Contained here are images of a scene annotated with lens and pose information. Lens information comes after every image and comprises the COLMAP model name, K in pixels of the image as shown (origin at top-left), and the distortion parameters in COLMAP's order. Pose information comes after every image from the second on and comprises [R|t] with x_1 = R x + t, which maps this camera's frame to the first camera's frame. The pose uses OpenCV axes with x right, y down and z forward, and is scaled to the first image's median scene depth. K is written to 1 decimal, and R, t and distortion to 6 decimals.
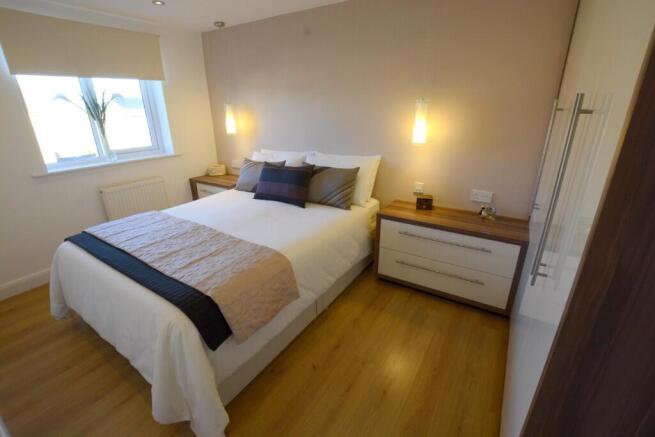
lens RADIAL K [[291.3, 0, 332.0], [0, 291.3, 218.2], [0, 0, 1]] dist [-0.030456, 0.000066]
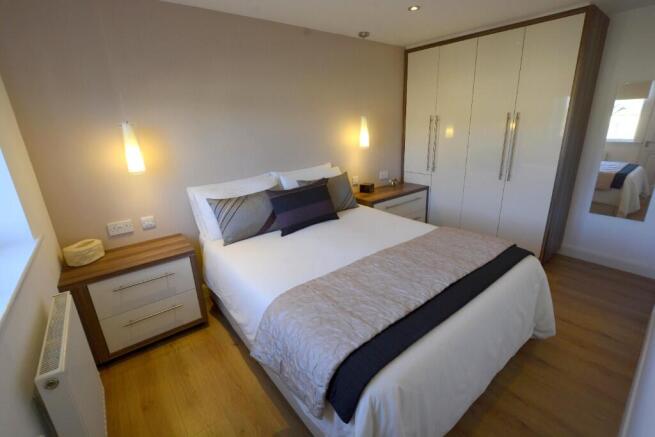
lens RADIAL K [[291.3, 0, 332.0], [0, 291.3, 218.2], [0, 0, 1]] dist [-0.030456, 0.000066]
pose [[0.324481, -0.297874, 0.897766, -0.992394], [0.368298, 0.914006, 0.170148, -0.213646], [-0.871246, 0.275435, 0.406284, 0.586597]]
